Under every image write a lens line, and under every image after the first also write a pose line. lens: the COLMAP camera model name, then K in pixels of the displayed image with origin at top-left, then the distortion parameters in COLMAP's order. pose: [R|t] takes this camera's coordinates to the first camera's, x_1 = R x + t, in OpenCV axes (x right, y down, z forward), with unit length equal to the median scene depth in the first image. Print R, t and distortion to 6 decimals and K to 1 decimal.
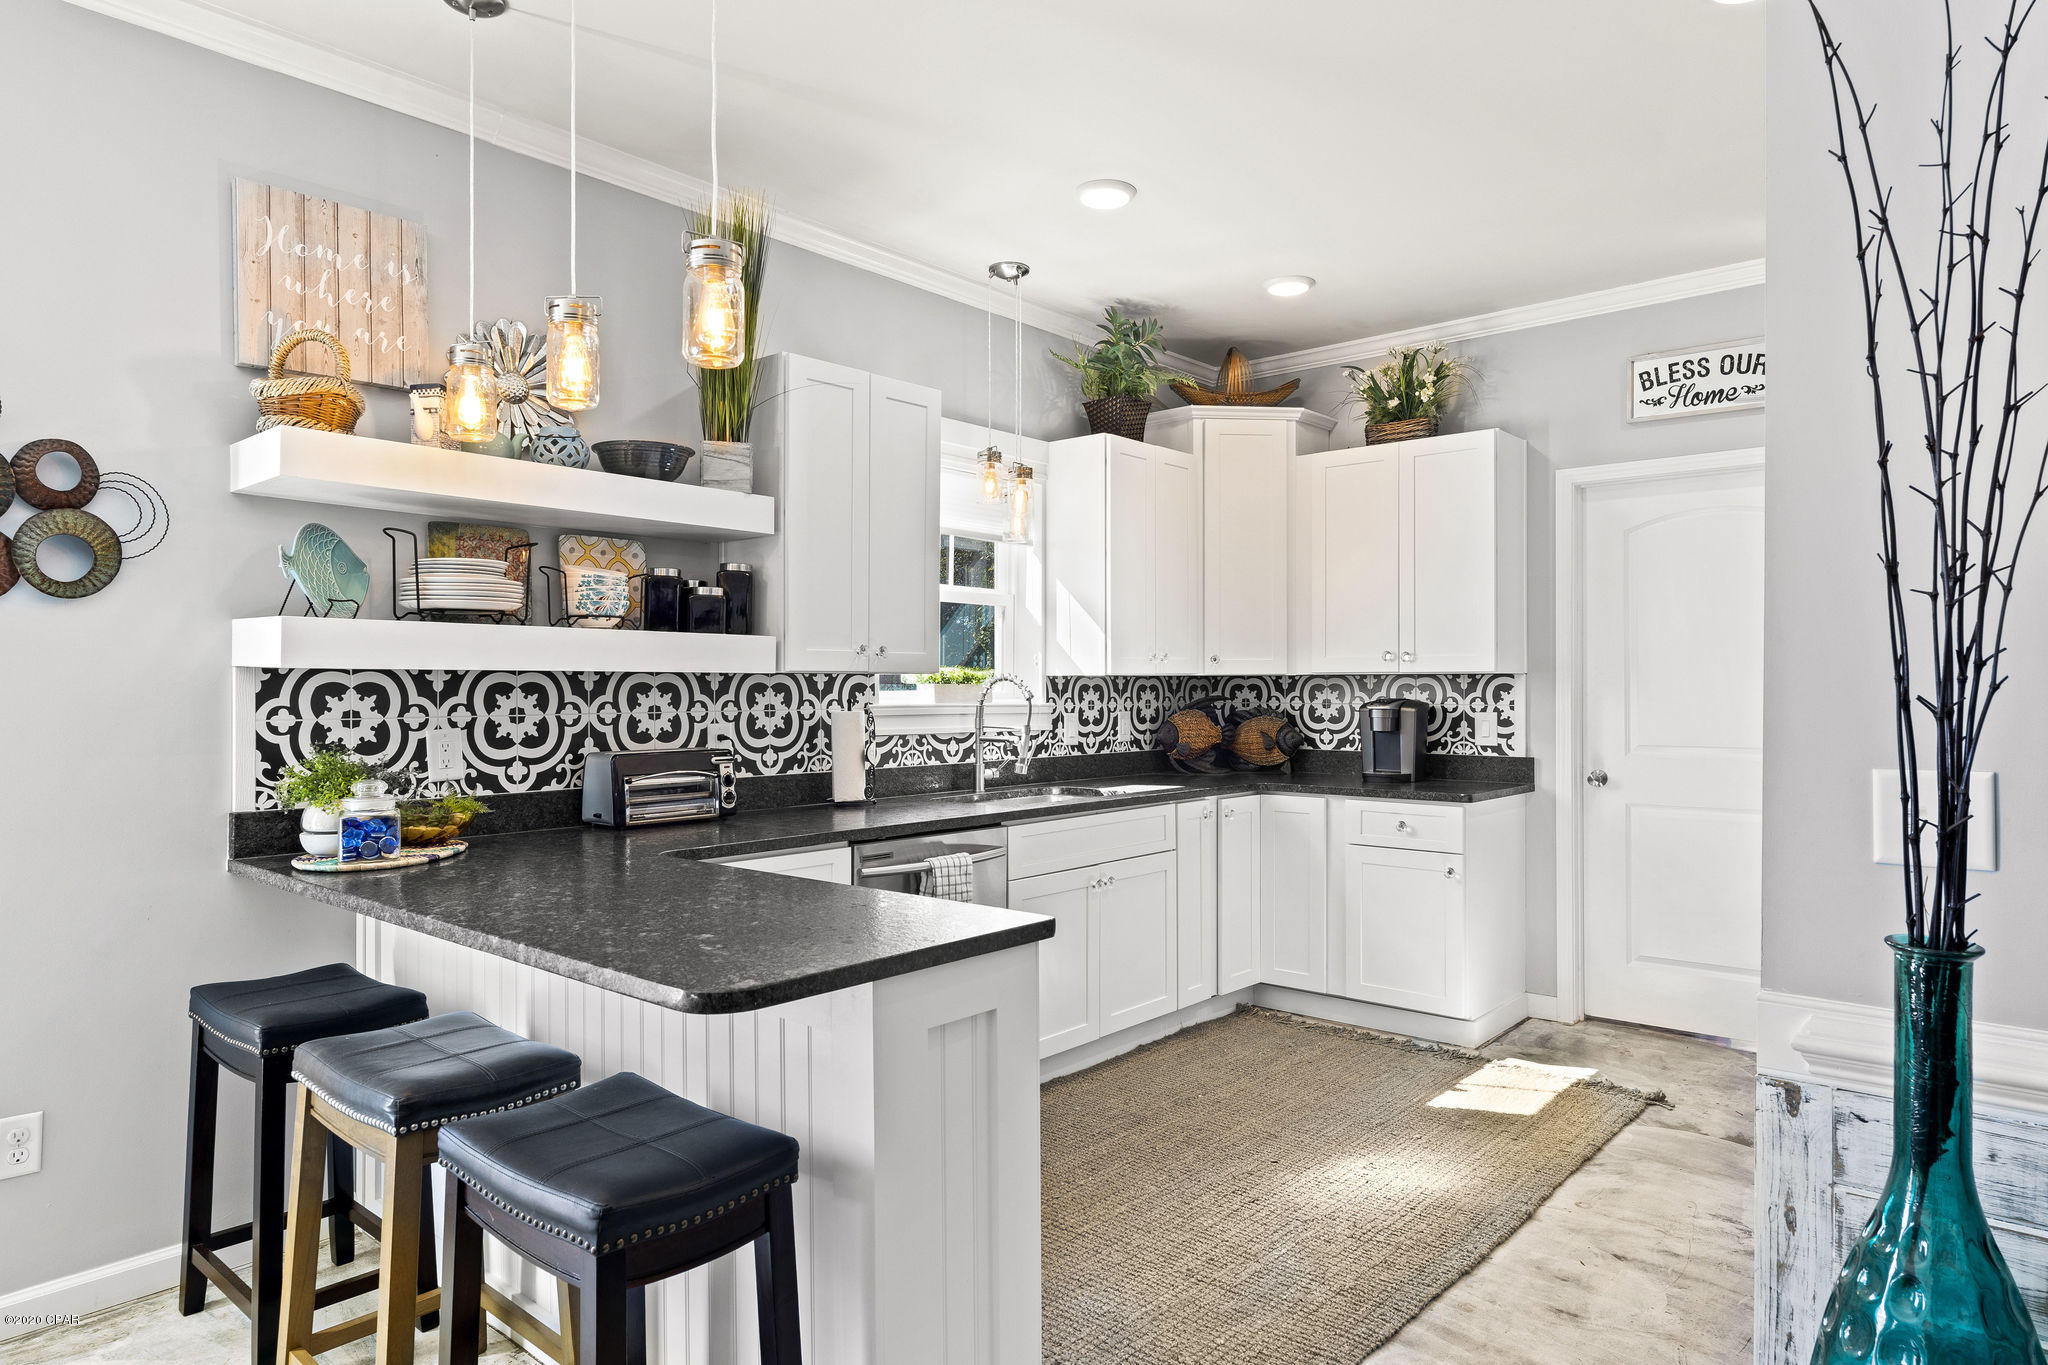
lens RADIAL K [[1224.6, 0, 1024.0], [0, 1224.6, 682.5], [0, 0, 1]] dist [-0.001776, 0.000758]
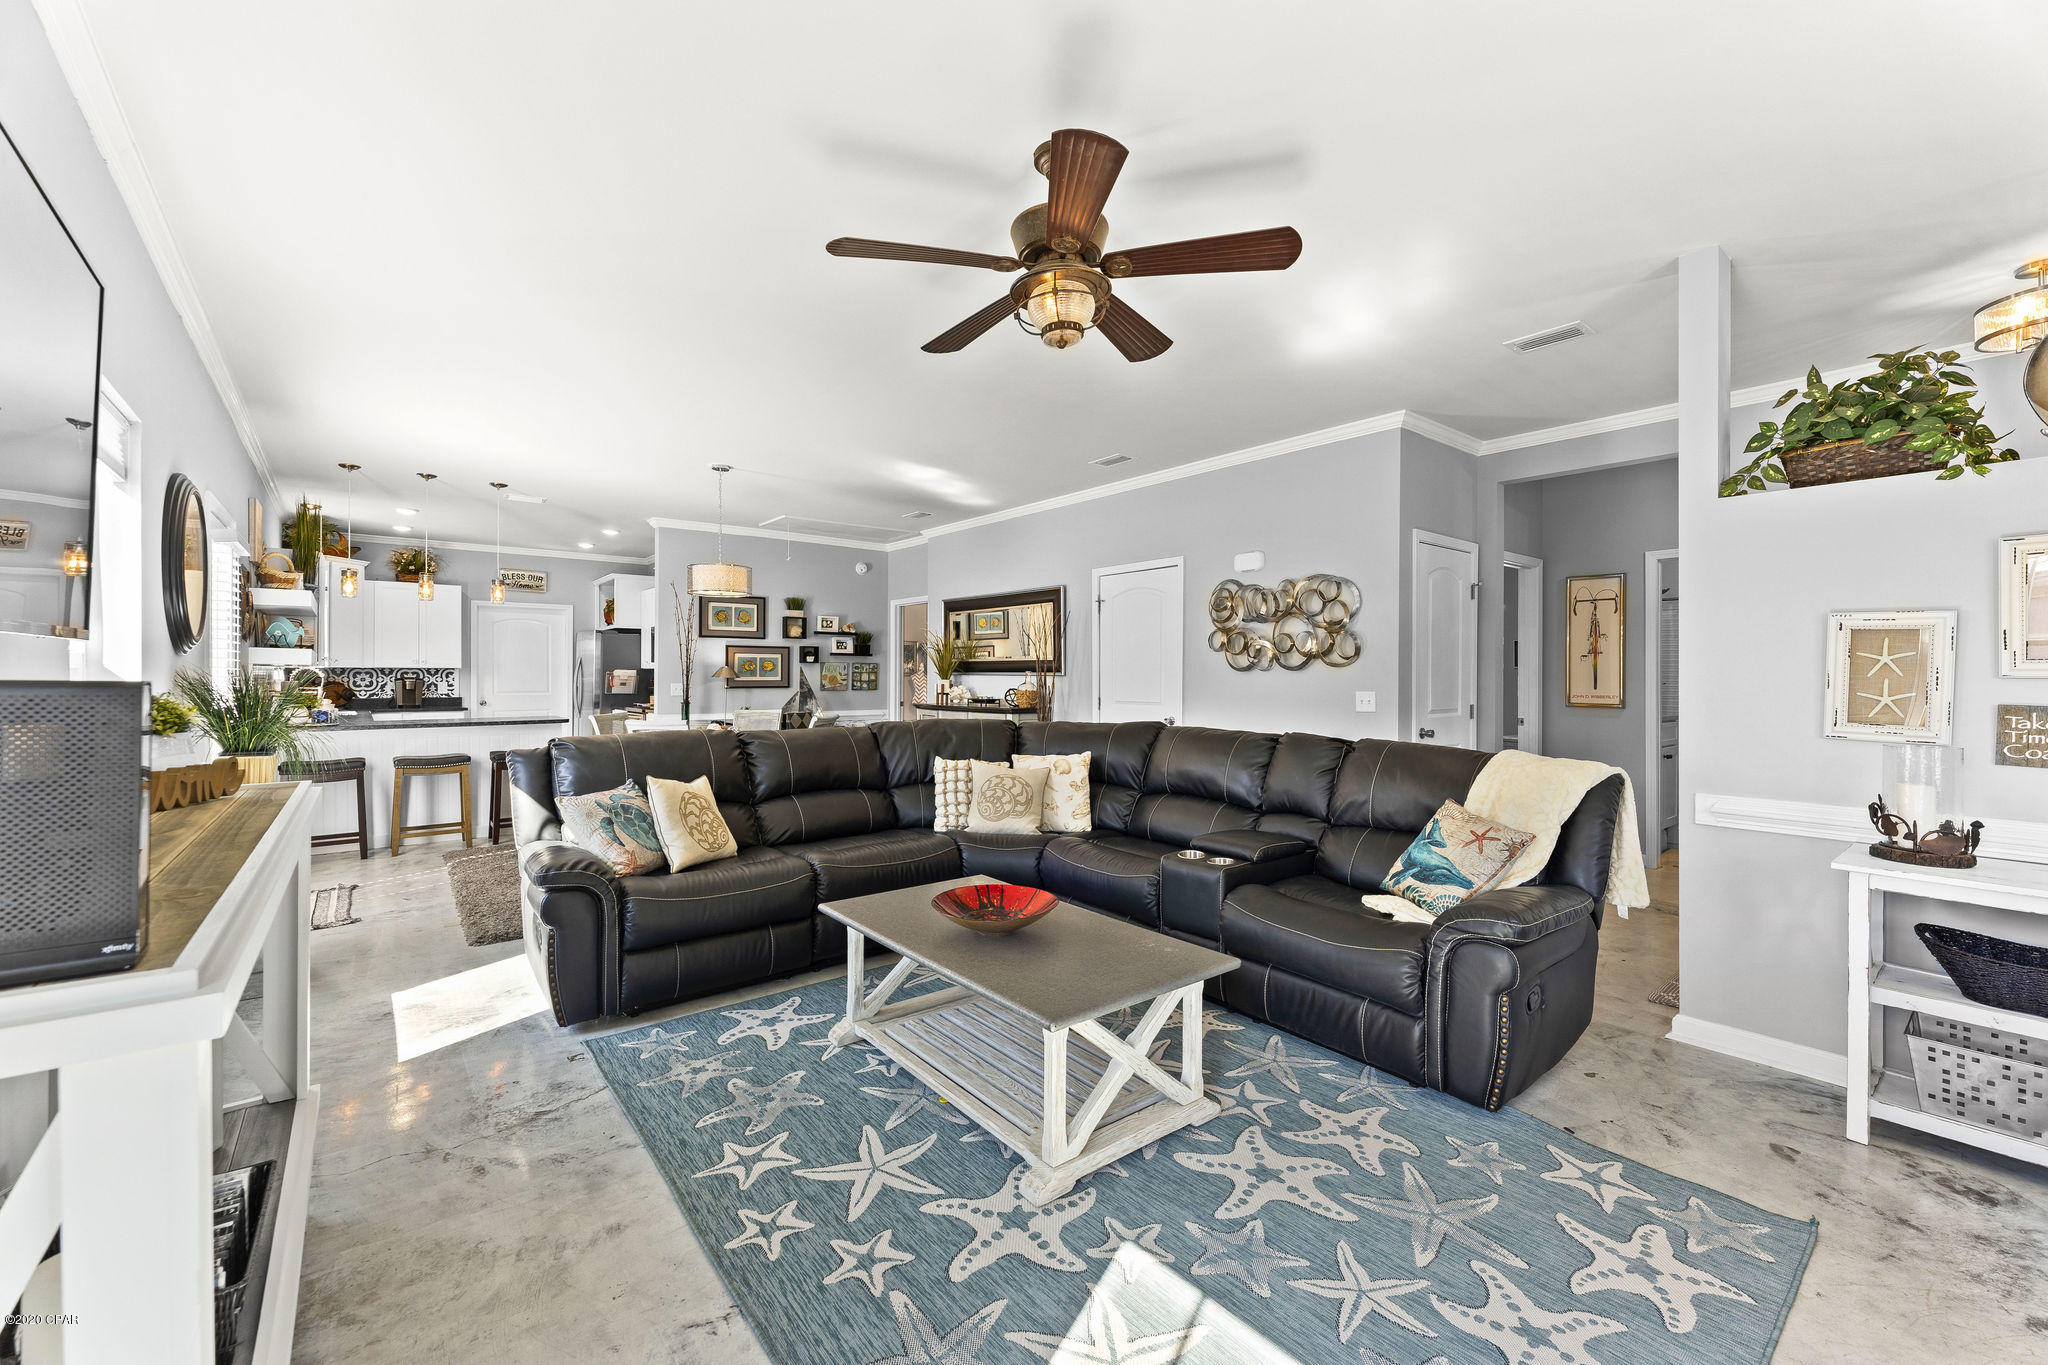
lens RADIAL K [[824.8, 0, 1026.3], [0, 824.8, 680.5], [0, 0, 1]] dist [0.002030, -0.000011]
pose [[0.168945, -0.004748, 0.985614, -1.400552], [-0.004737, 0.999973, 0.005629, 0.003966], [-0.985614, -0.005620, 0.168918, -0.717329]]
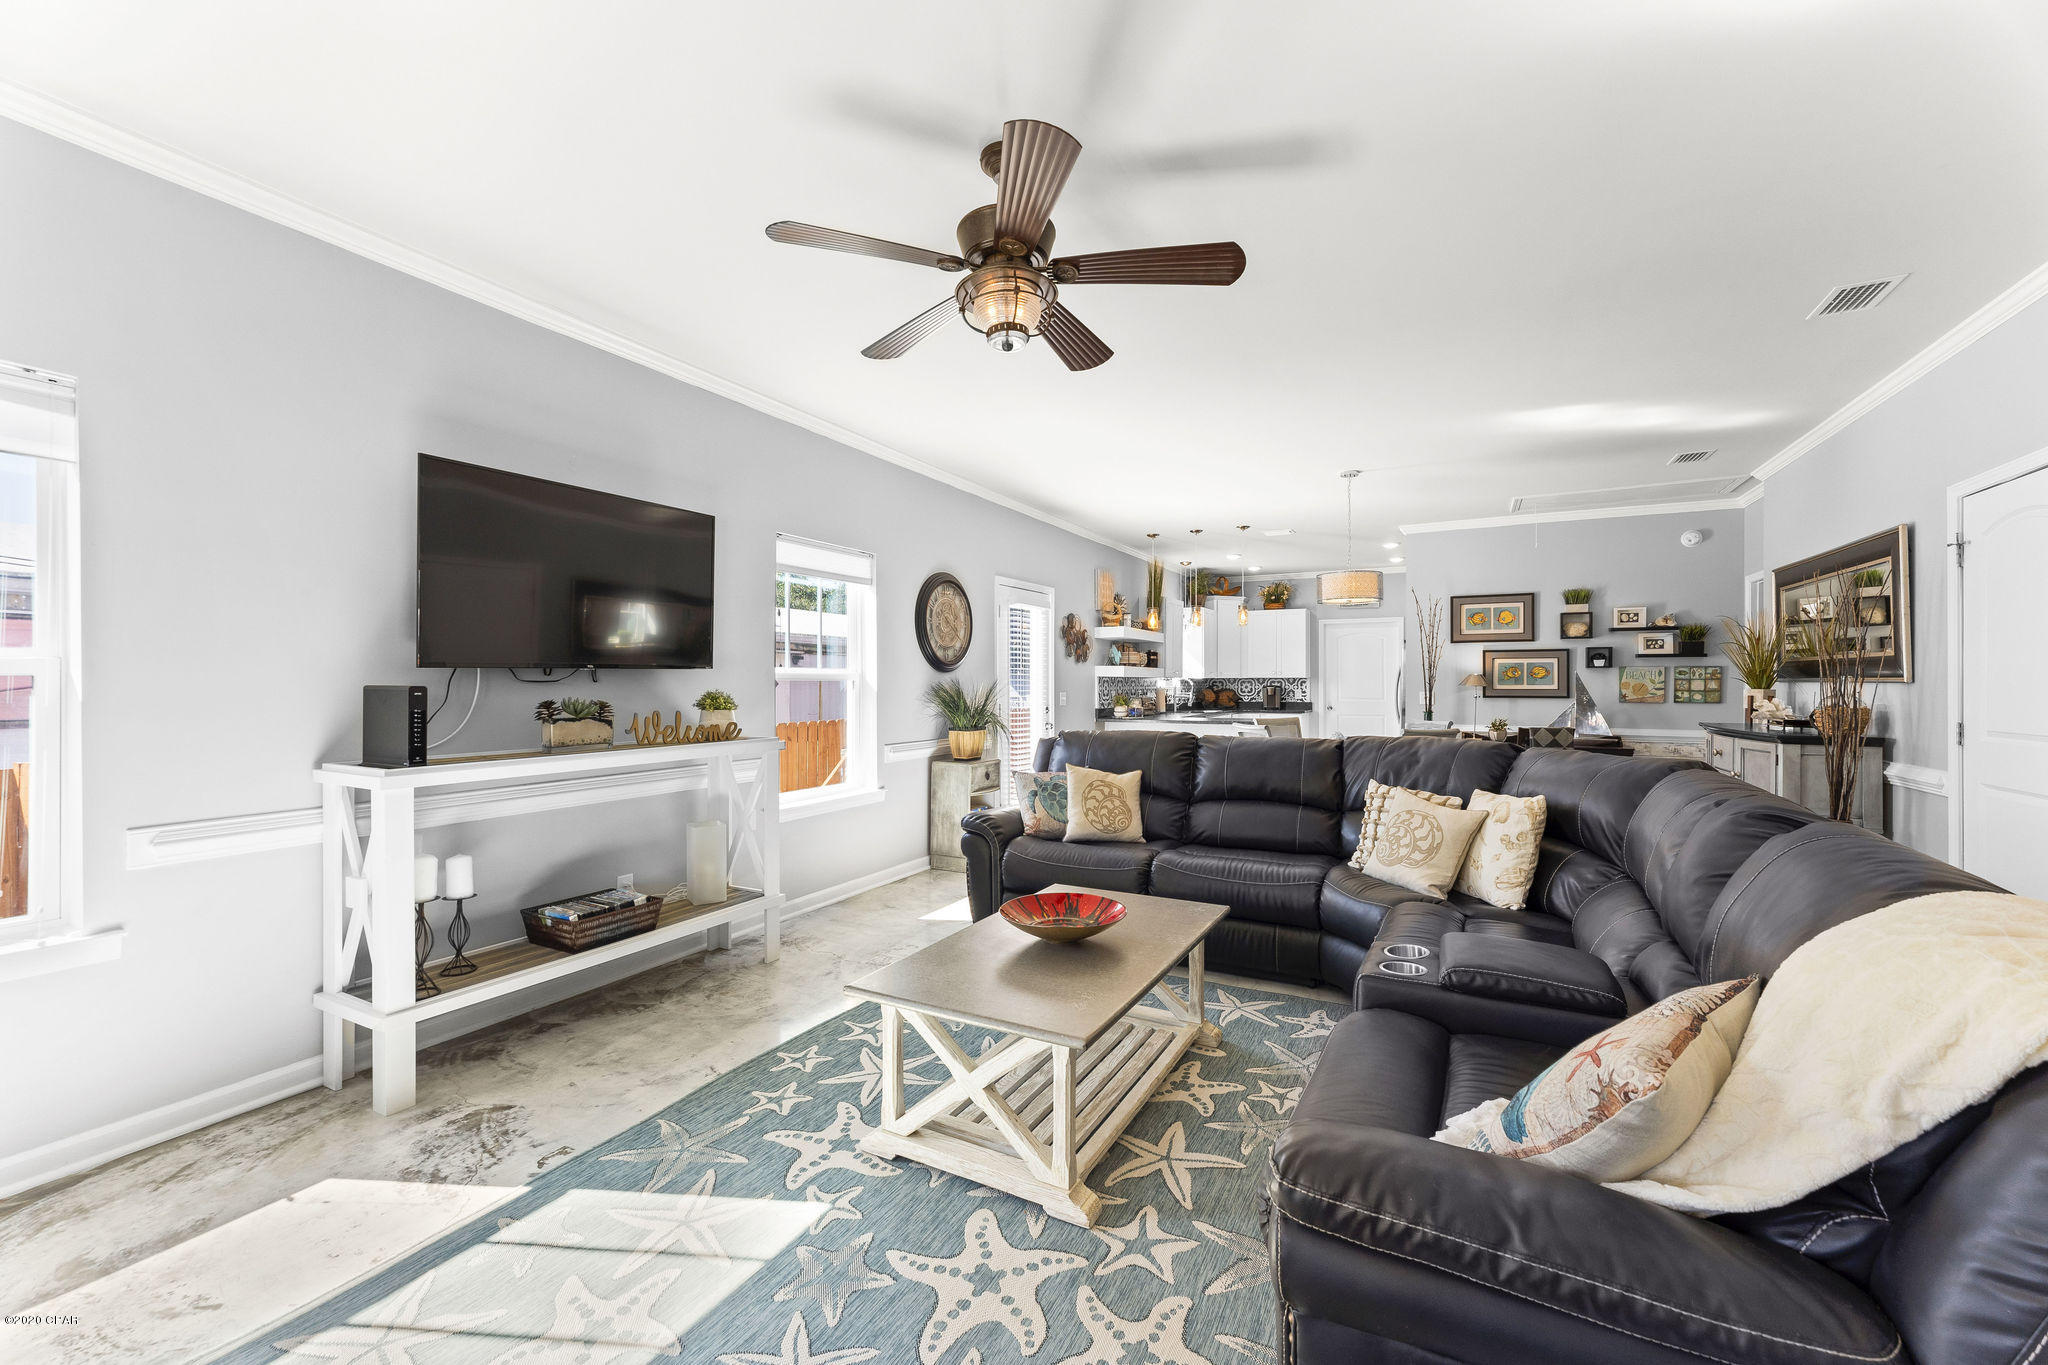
lens RADIAL K [[824.8, 0, 1026.3], [0, 824.8, 680.5], [0, 0, 1]] dist [0.002030, -0.000011]
pose [[0.972586, 0.001739, 0.232538, -0.982154], [-0.001624, 0.999998, -0.000686, 0.002942], [-0.232538, 0.000289, 0.972587, -1.165648]]
